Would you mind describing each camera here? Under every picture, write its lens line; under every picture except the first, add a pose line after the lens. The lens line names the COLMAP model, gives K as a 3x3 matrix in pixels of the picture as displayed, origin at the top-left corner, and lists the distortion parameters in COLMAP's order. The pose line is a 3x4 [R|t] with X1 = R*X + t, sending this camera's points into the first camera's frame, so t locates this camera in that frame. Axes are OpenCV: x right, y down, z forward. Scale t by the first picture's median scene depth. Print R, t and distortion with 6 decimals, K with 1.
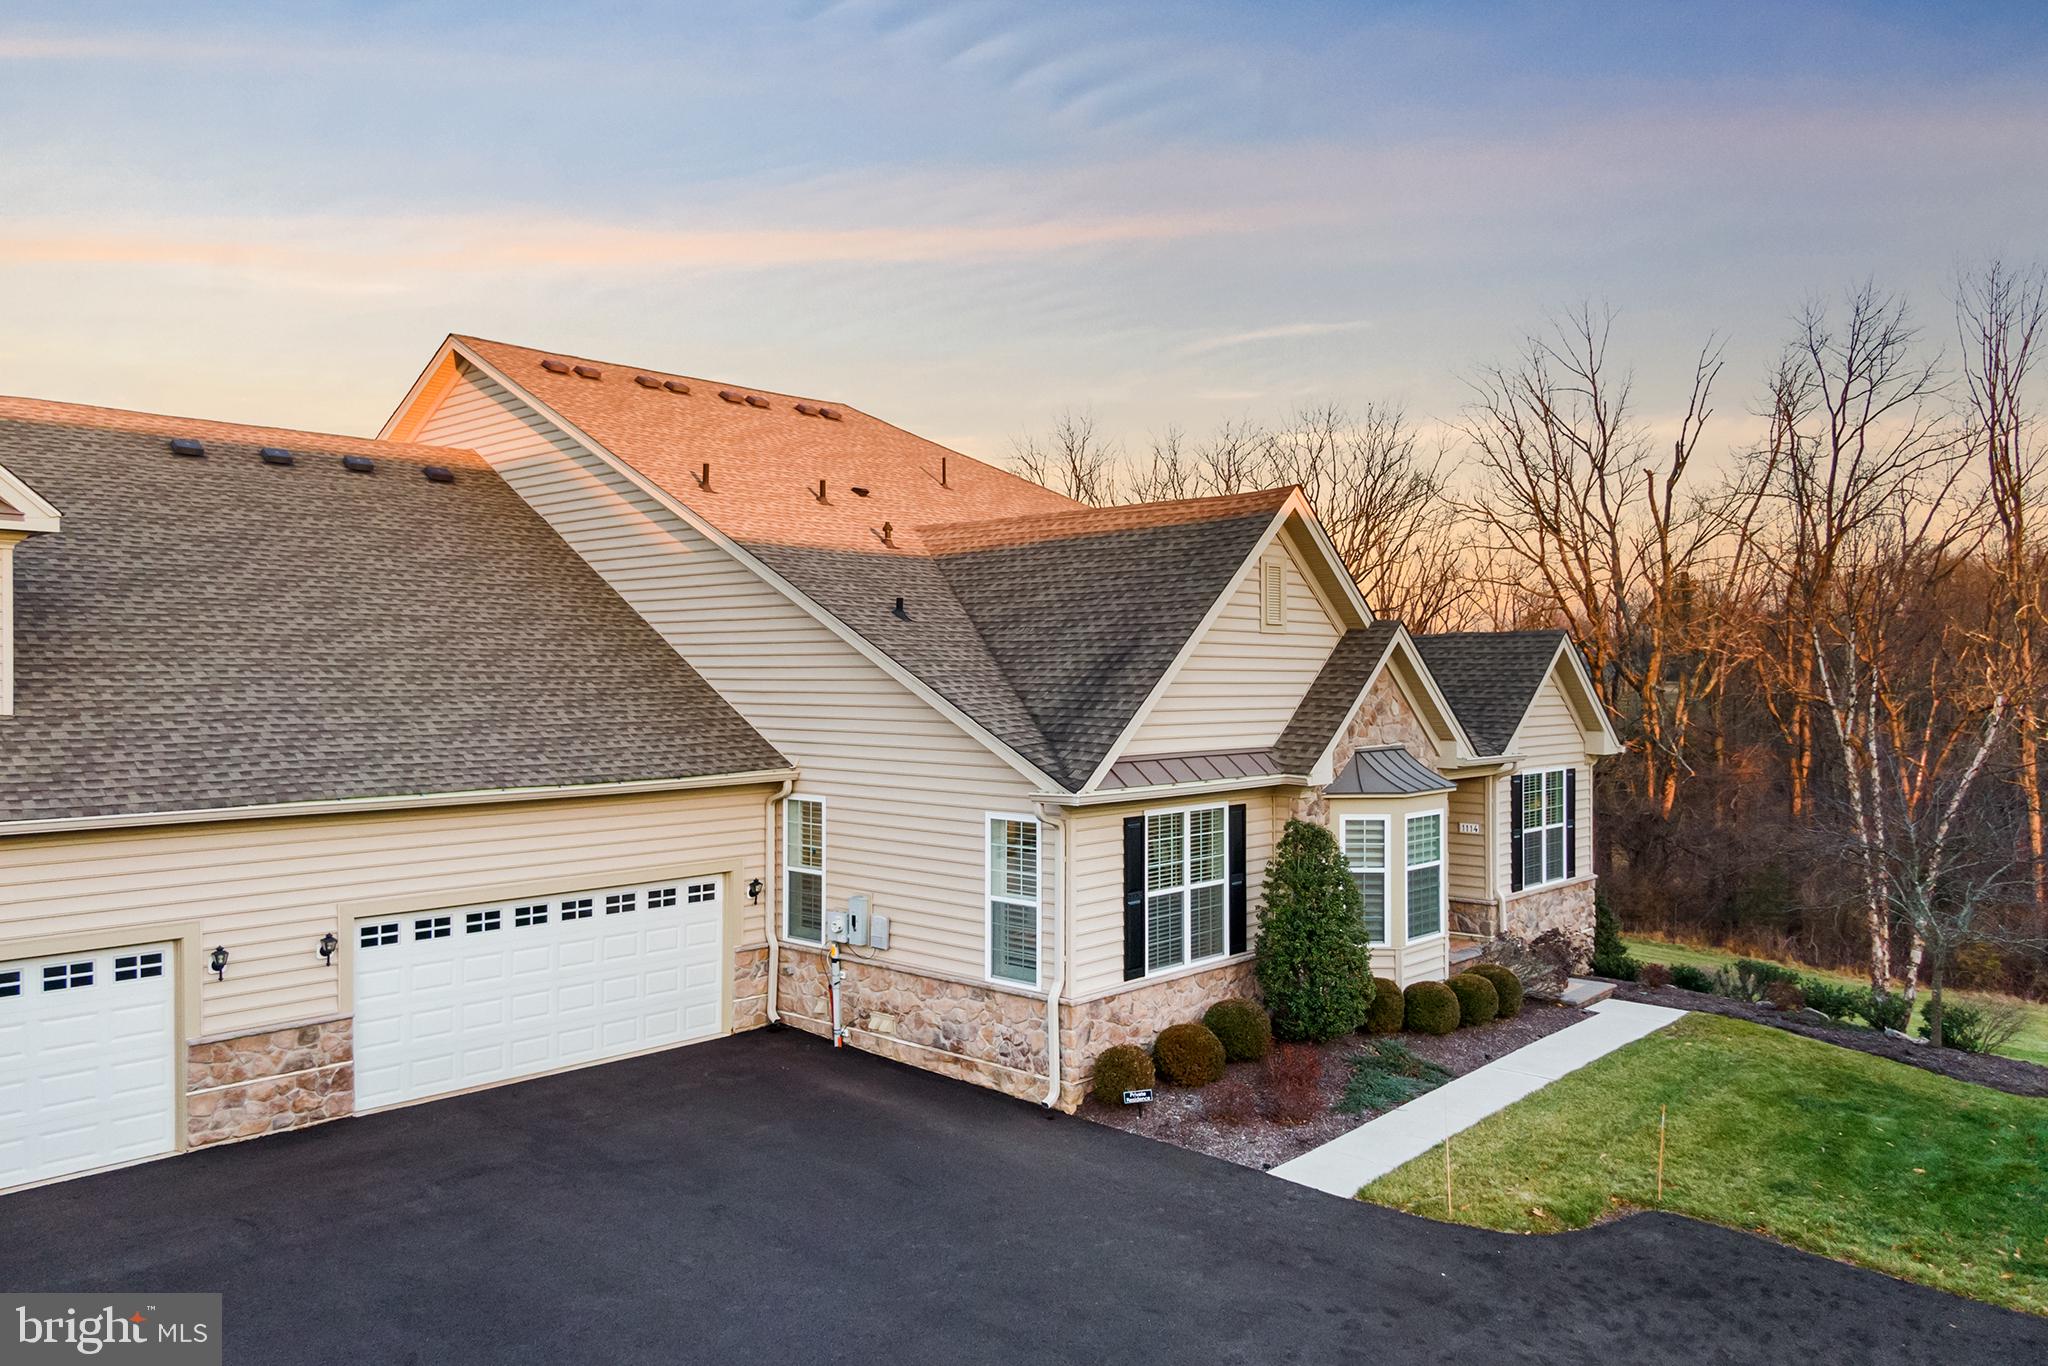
lens RADIAL K [[1504.7, 0, 1029.6], [0, 1504.7, 602.9], [0, 0, 1]] dist [0.007857, -0.009965]
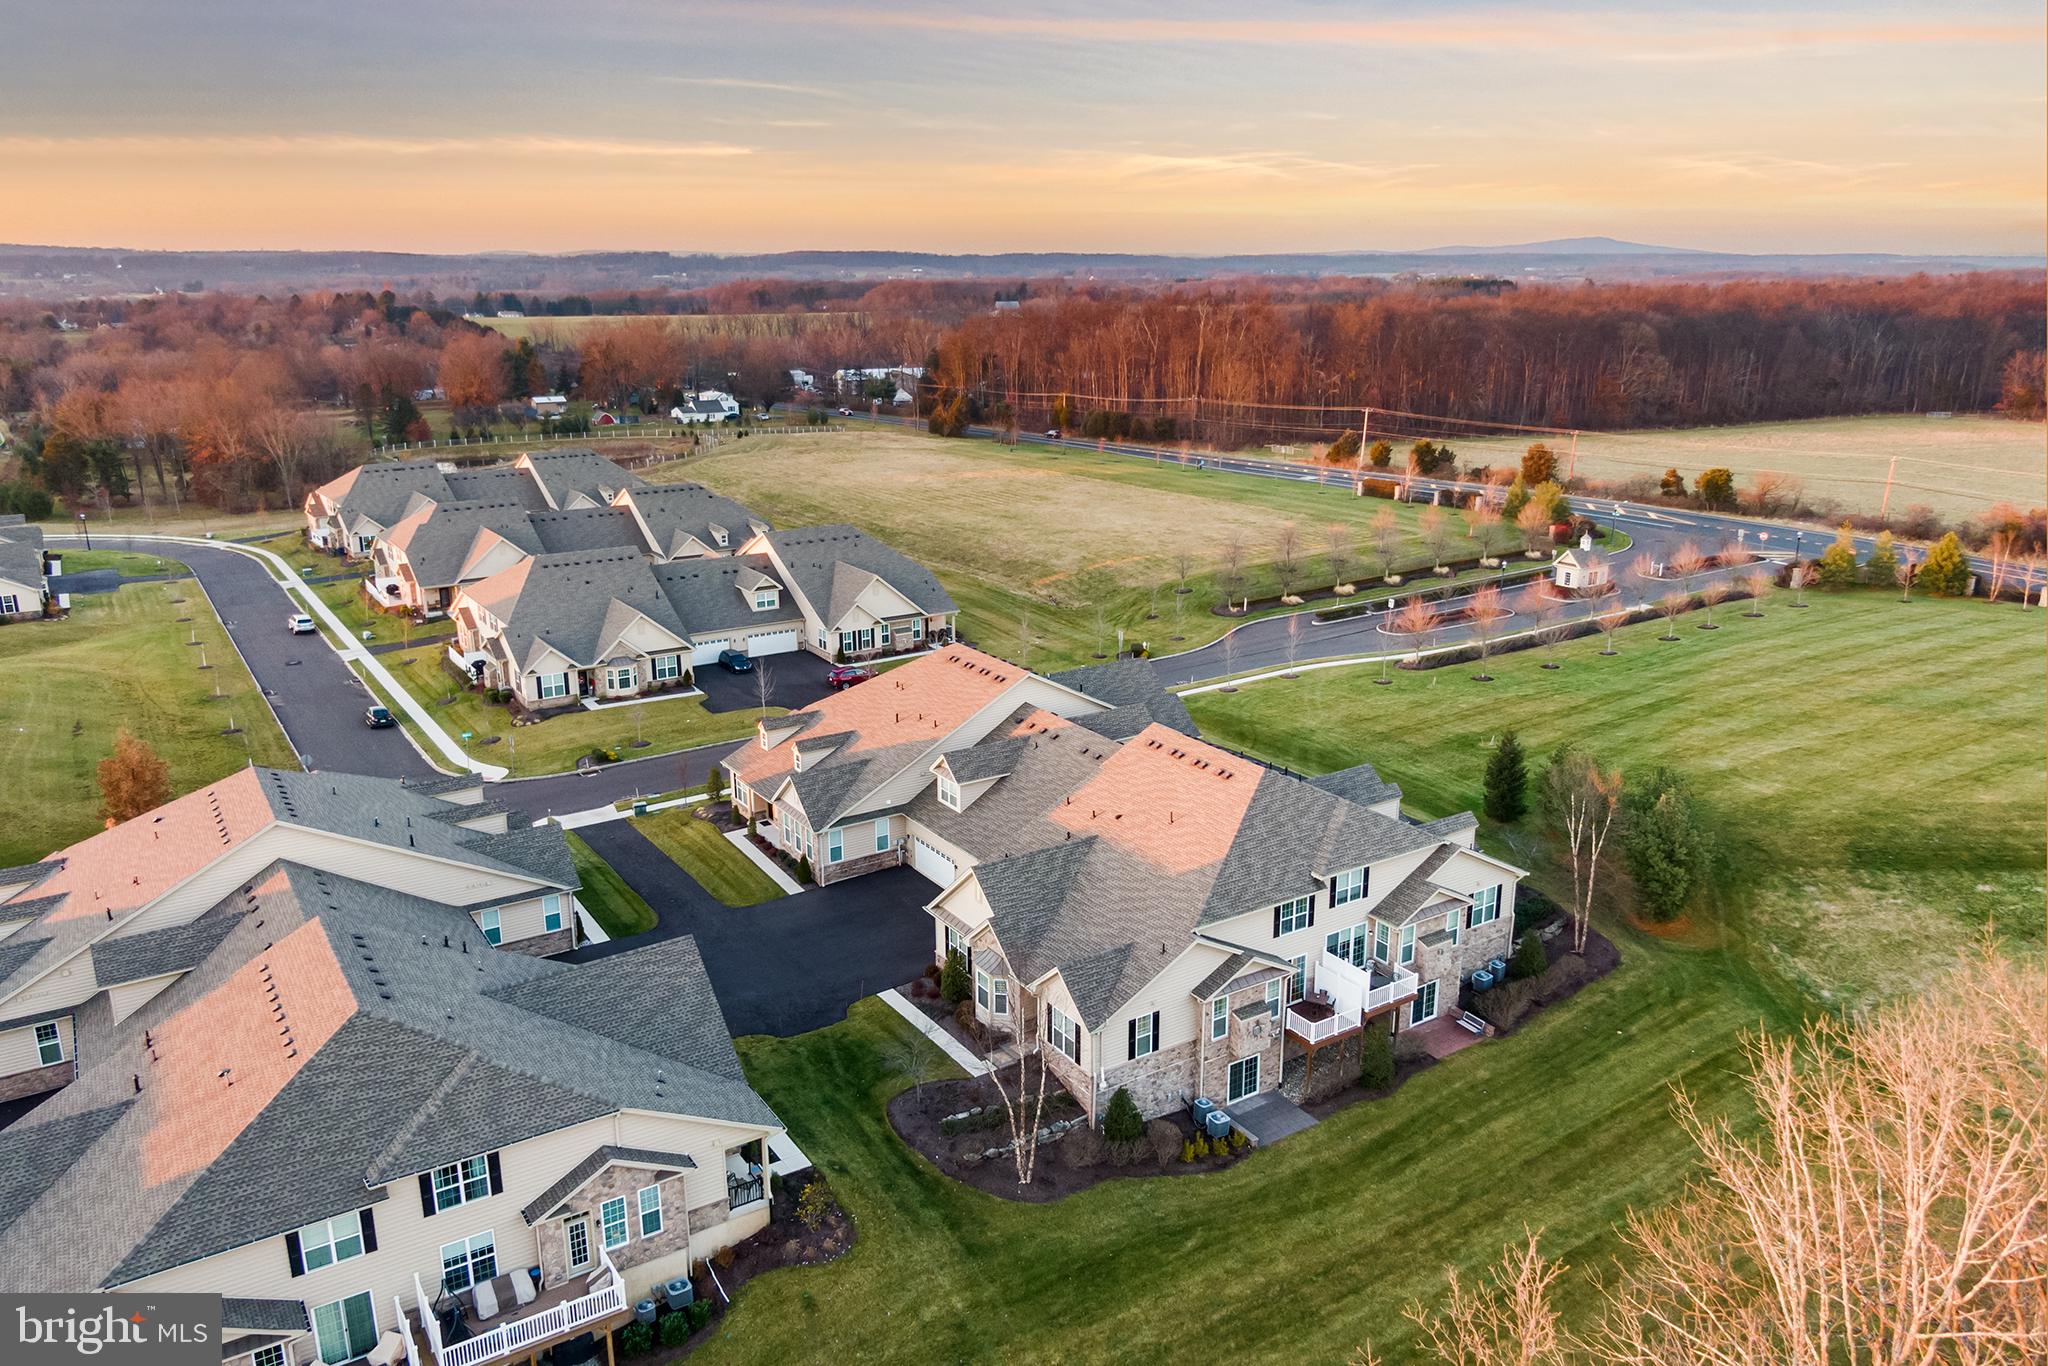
lens RADIAL K [[1447.6, 0, 1024.2], [0, 1447.6, 672.8], [0, 0, 1]] dist [0.043716, -0.077261]
pose [[-0.247889, 0.260793, -0.933026, 3.459746], [0.049612, 0.965239, 0.256615, -1.496316], [0.967517, 0.017322, -0.252211, 2.129104]]
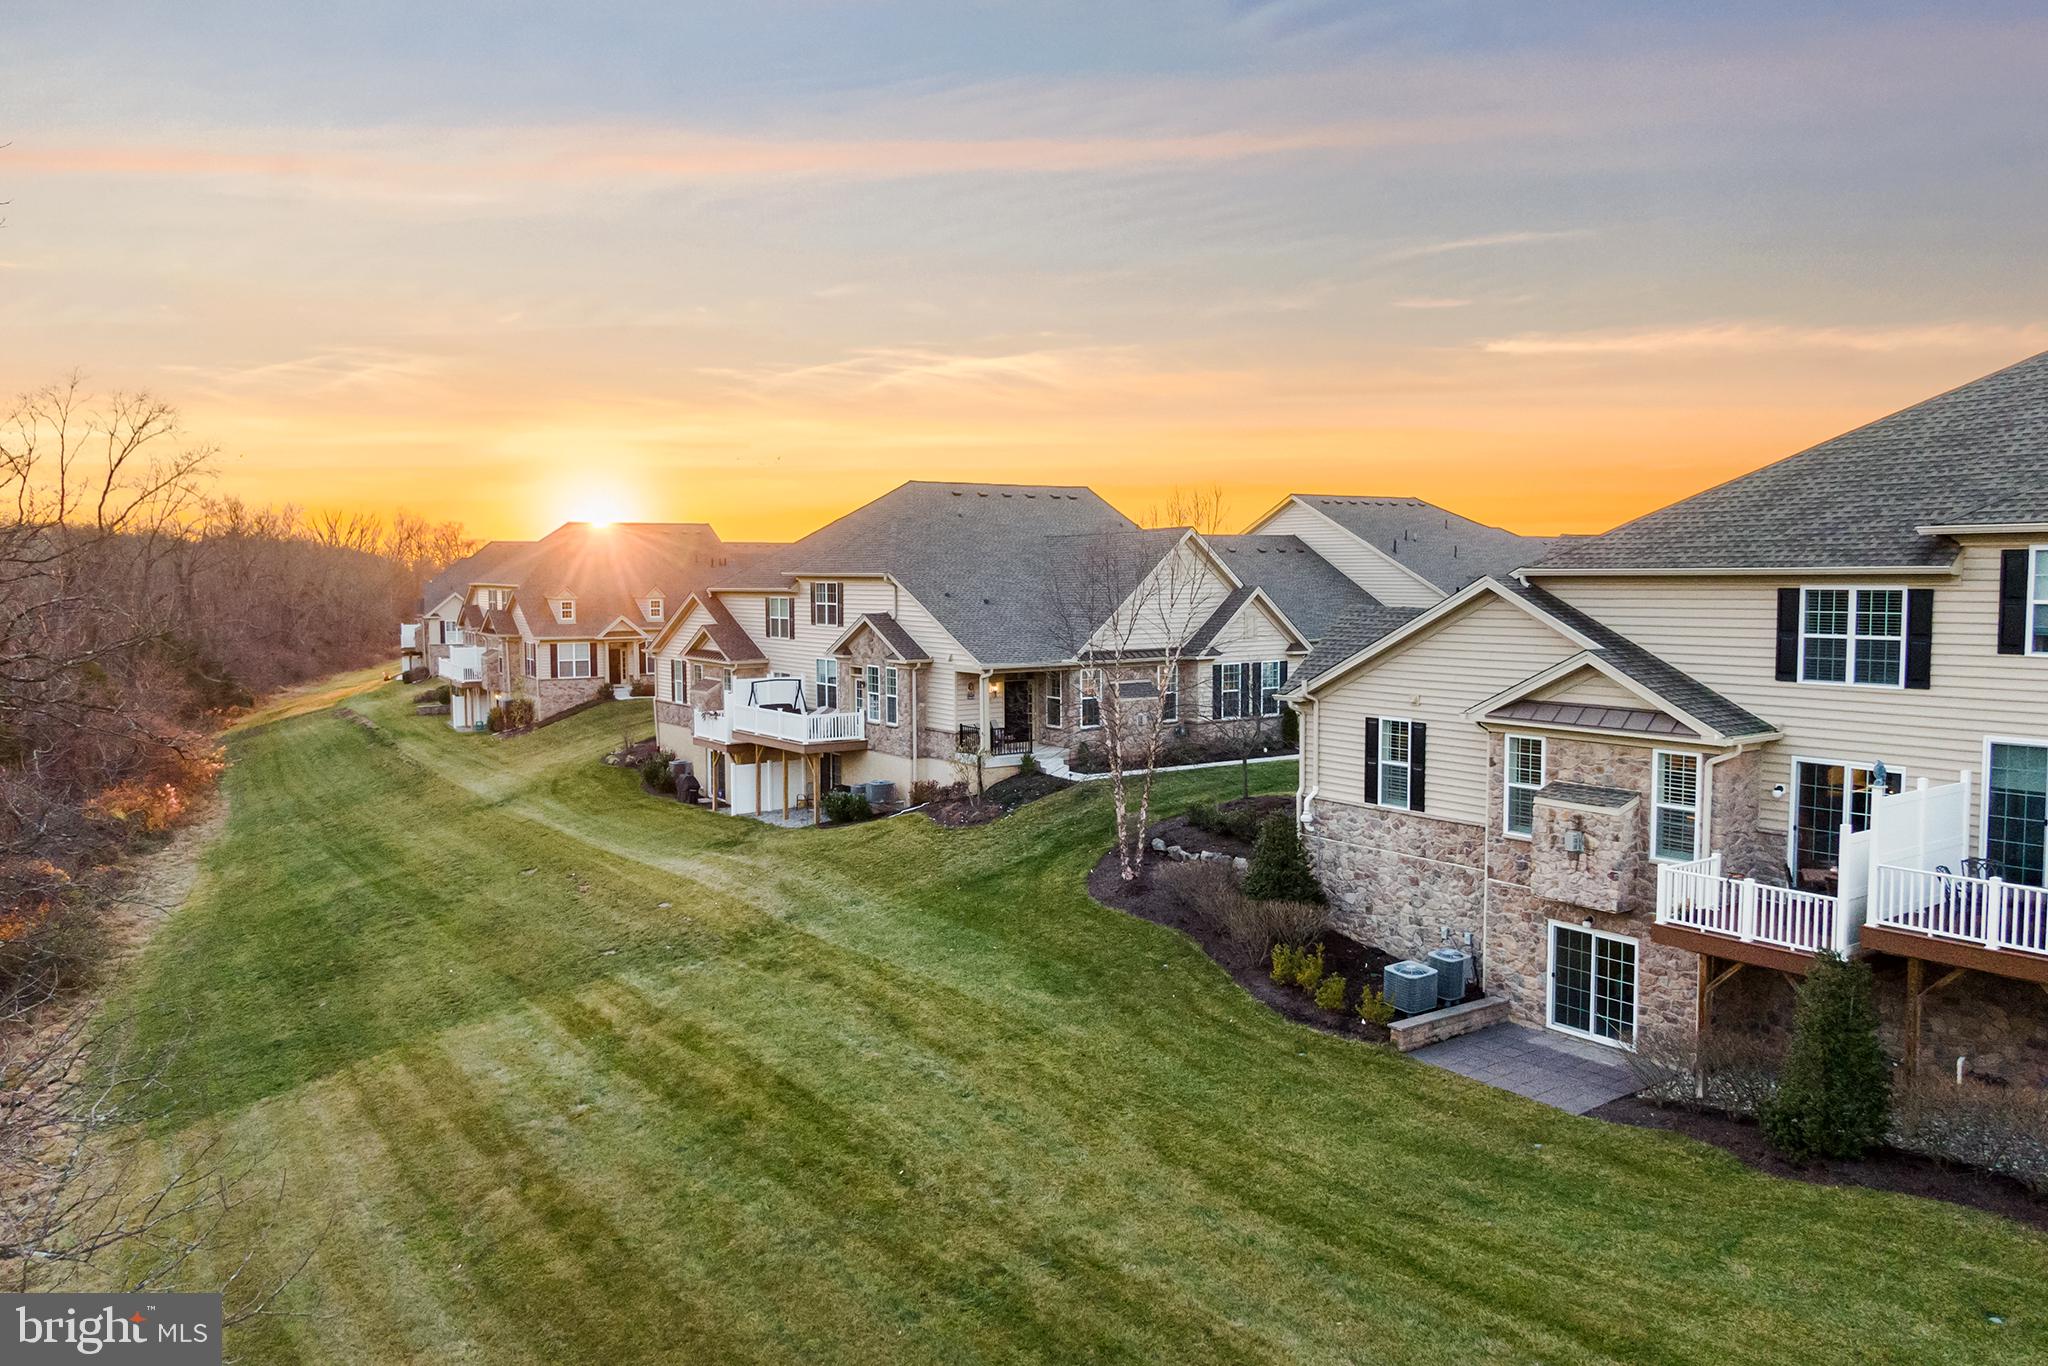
lens RADIAL K [[1447.6, 0, 1024.2], [0, 1447.6, 672.8], [0, 0, 1]] dist [0.043716, -0.077261]
pose [[-0.975750, -0.008145, 0.218736, 0.483626], [-0.003506, 0.999761, 0.021587, 0.072360], [-0.218860, 0.020297, -0.975545, 3.316403]]
